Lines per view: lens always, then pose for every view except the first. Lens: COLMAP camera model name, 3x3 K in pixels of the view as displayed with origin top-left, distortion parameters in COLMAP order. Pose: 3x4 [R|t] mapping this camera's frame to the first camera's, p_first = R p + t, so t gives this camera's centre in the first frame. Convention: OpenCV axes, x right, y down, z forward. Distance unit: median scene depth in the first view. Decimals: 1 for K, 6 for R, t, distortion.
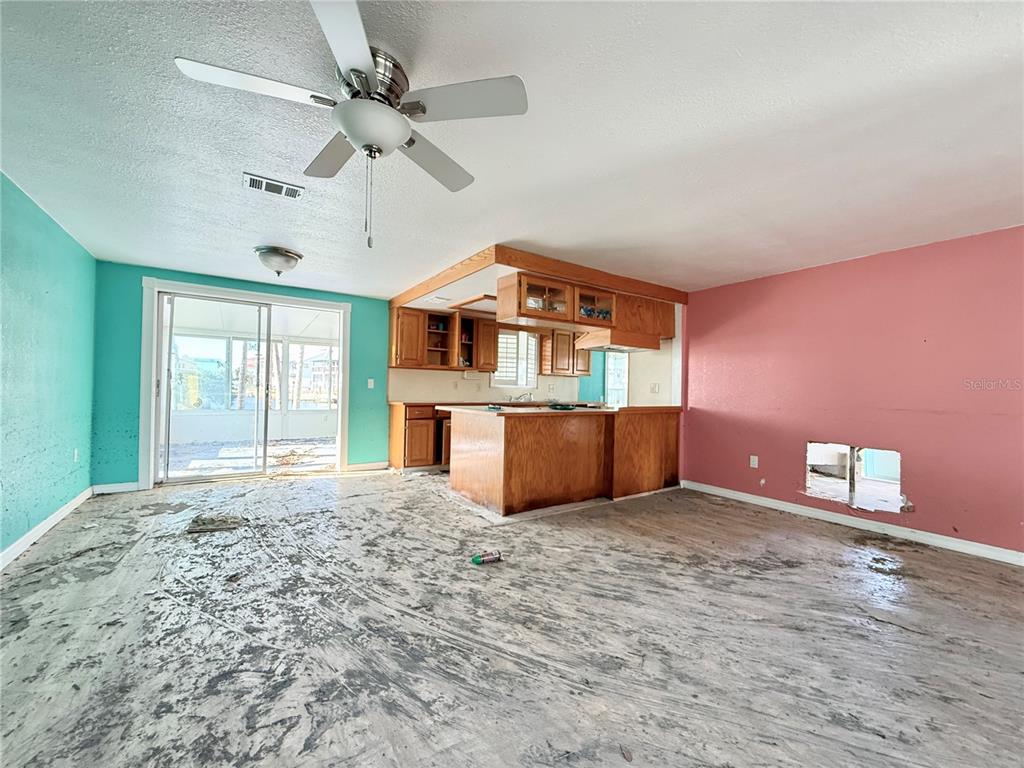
lens RADIAL K [[407.5, 0, 508.6], [0, 407.5, 384.4], [0, 0, 1]] dist [0.001846, -0.000039]
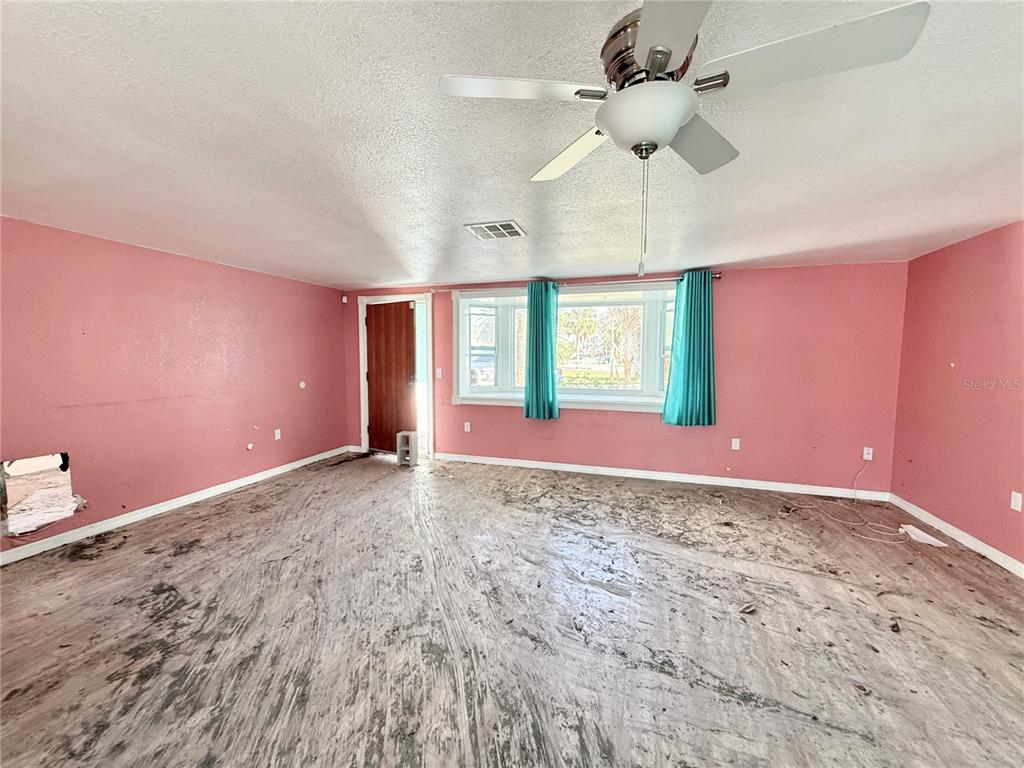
lens RADIAL K [[407.5, 0, 509.2], [0, 407.5, 380.7], [0, 0, 1]] dist [0.001846, -0.000039]
pose [[-0.612697, -0.070249, 0.787190, -0.479770], [-0.021829, 0.997166, 0.071997, -0.108250], [-0.790017, 0.026929, -0.612494, 0.983915]]
